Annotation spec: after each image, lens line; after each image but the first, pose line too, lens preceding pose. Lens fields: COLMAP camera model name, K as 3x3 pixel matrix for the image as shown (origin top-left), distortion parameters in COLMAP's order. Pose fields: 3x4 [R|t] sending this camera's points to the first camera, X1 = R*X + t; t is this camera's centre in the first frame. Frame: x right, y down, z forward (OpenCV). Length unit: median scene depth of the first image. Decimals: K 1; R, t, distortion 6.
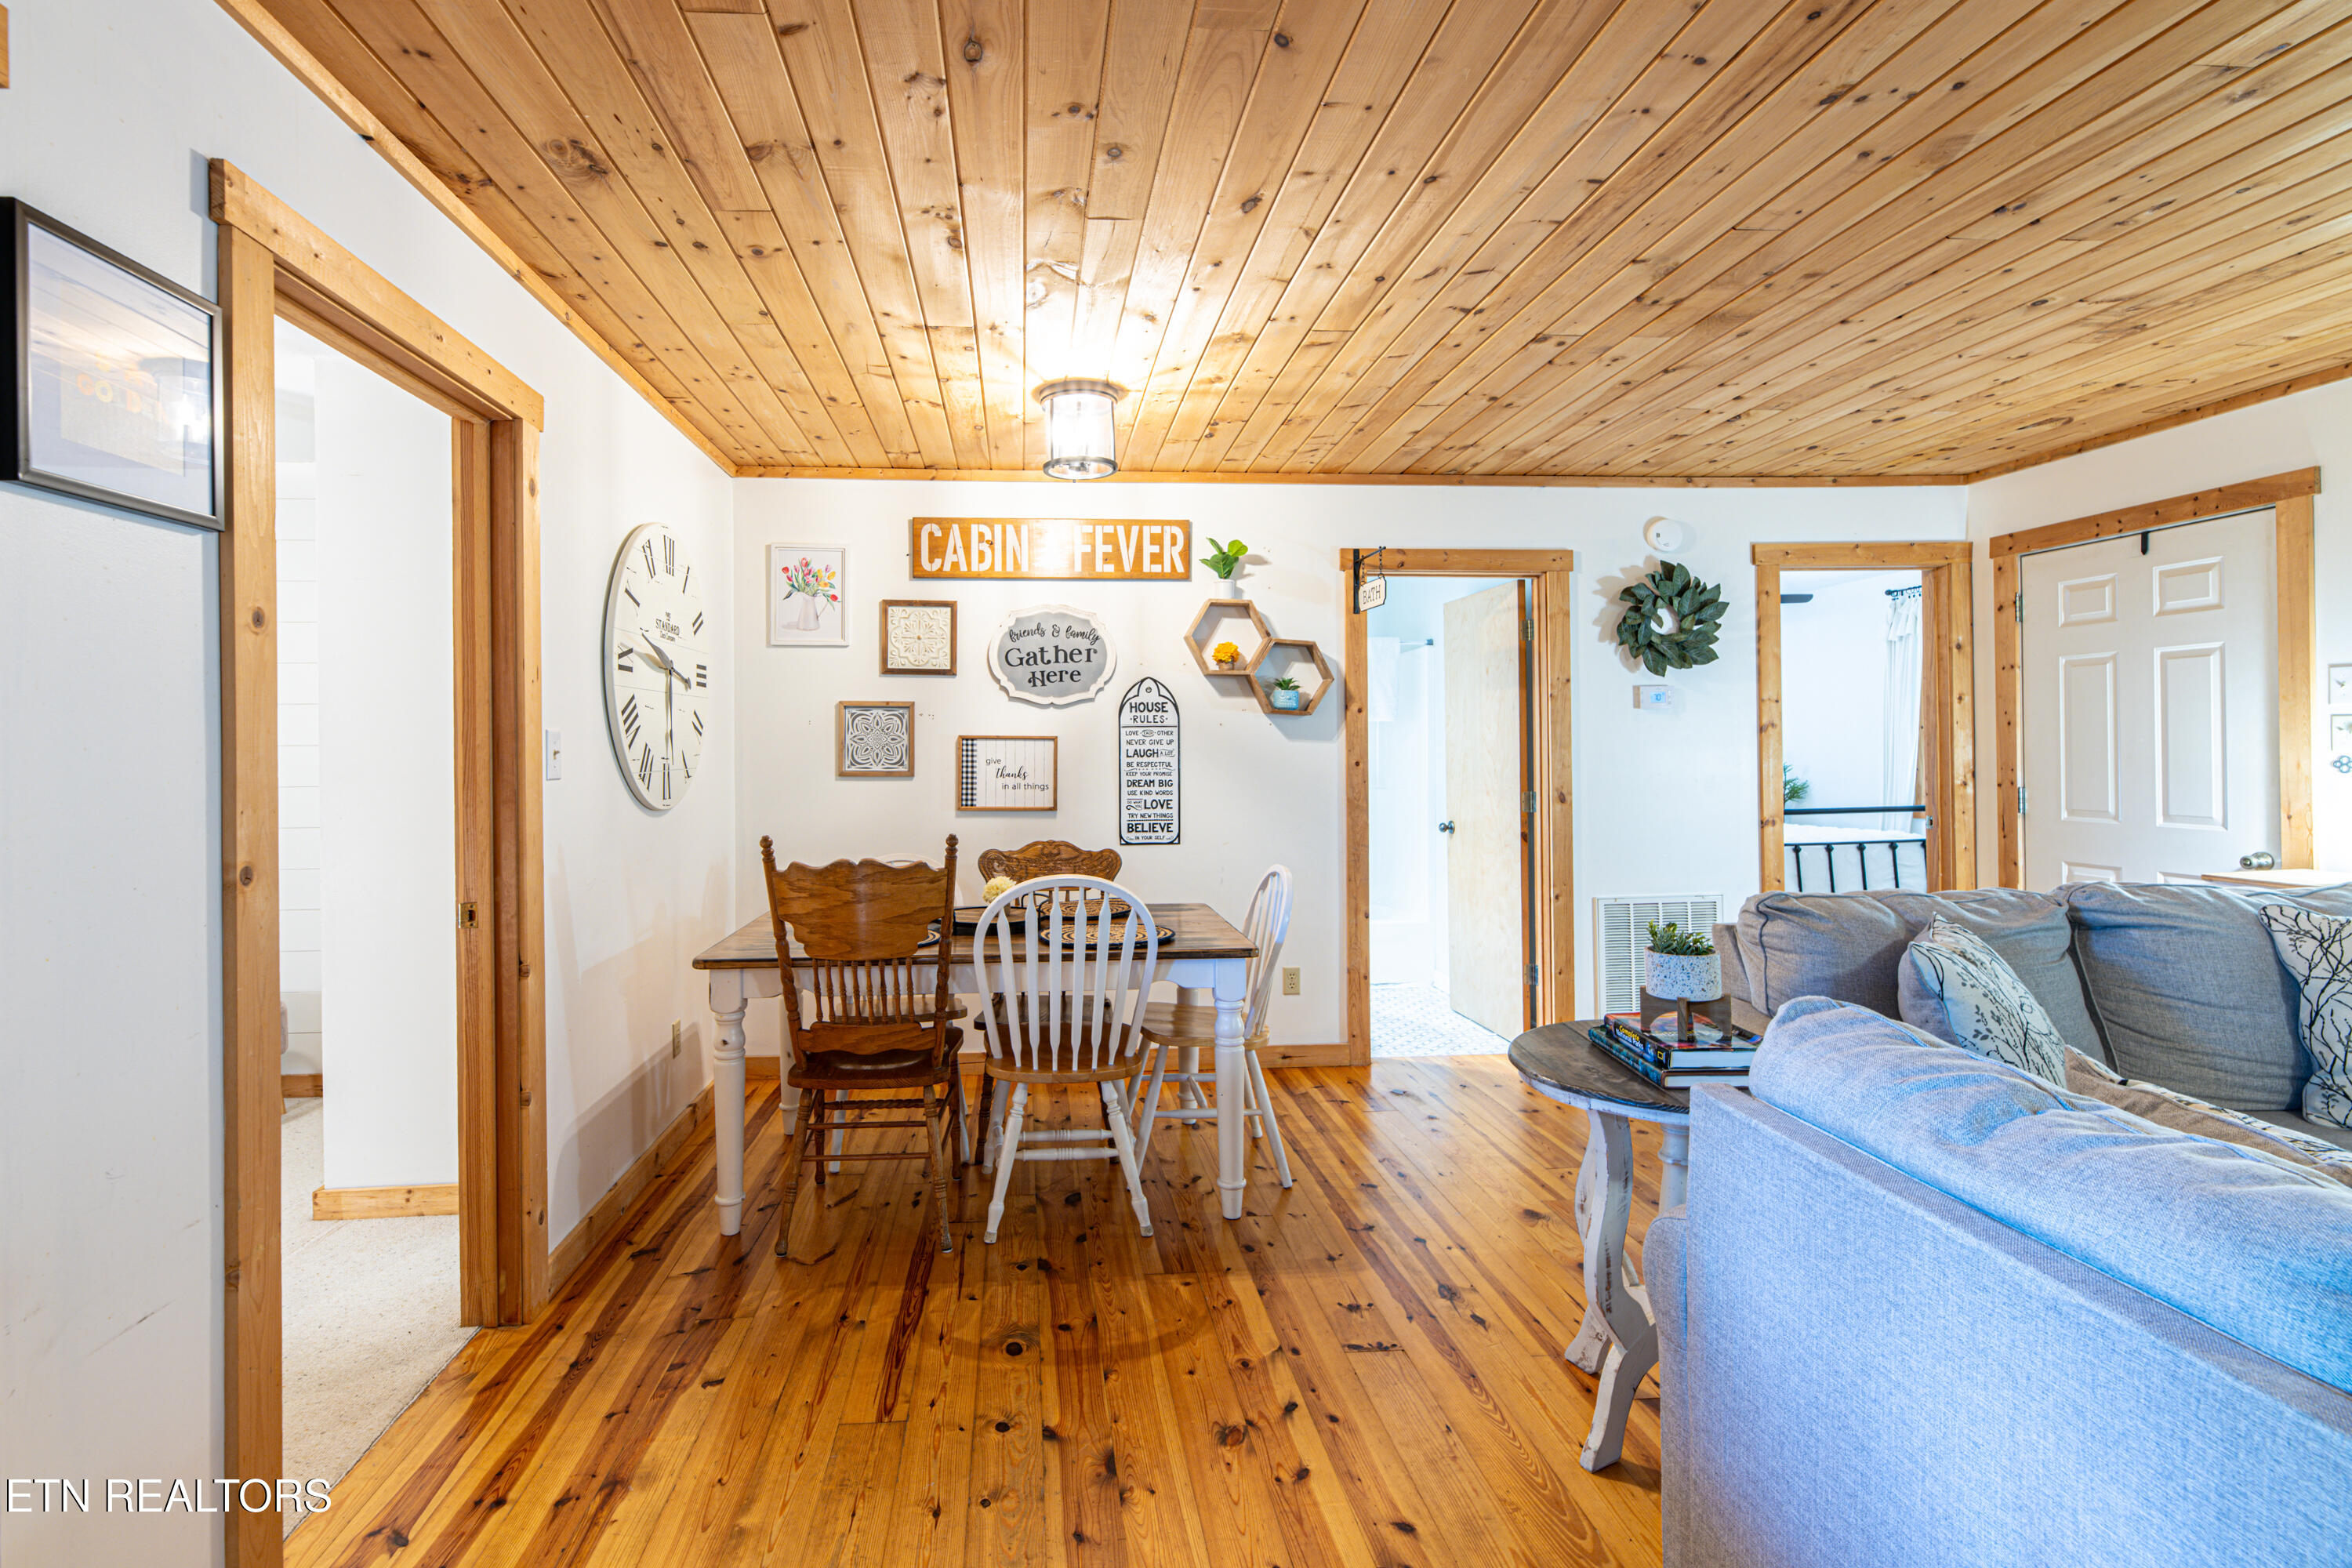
lens RADIAL K [[1057.2, 0, 1094.0], [0, 1057.2, 738.0], [0, 0, 1]] dist [-0.002339, 0.000267]
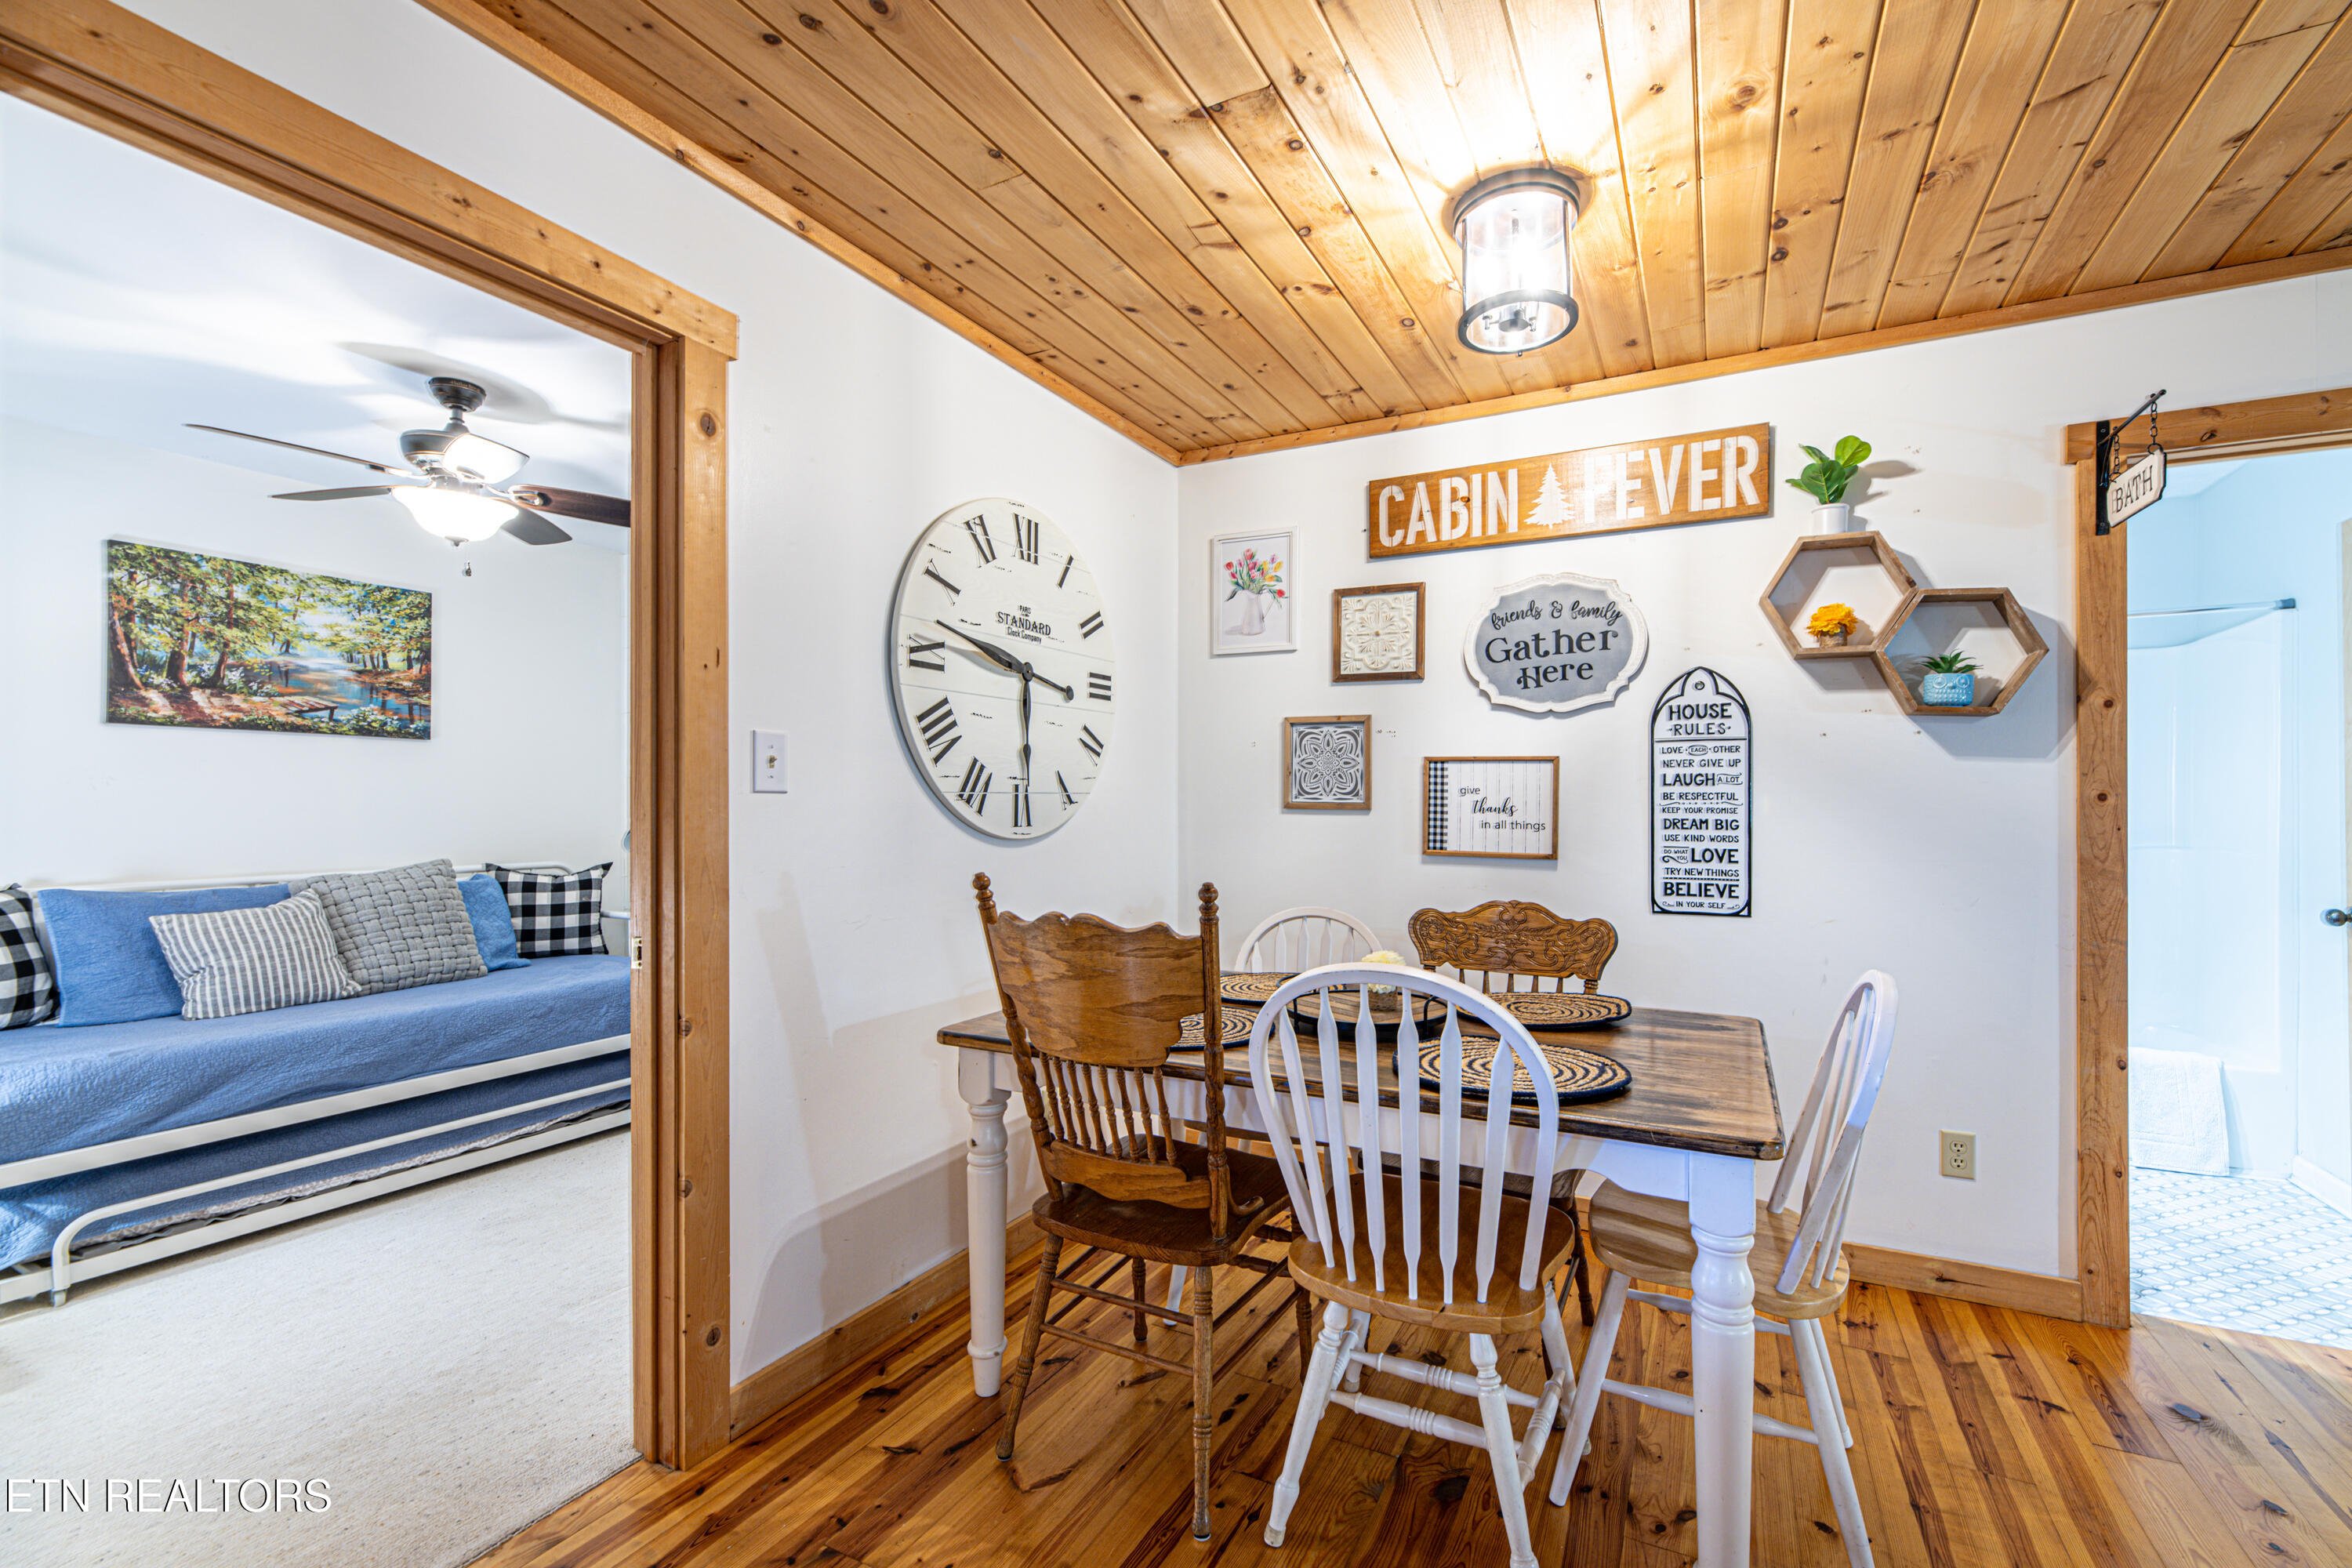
lens RADIAL K [[966.7, 0, 1259.5], [0, 966.7, 797.6], [0, 0, 1]] dist [0.000292, -0.000331]
pose [[0.870233, 0.004555, -0.492619, 0.113330], [-0.002590, 0.999986, 0.004671, 0.023956], [0.492633, -0.002789, 0.870233, 0.329760]]
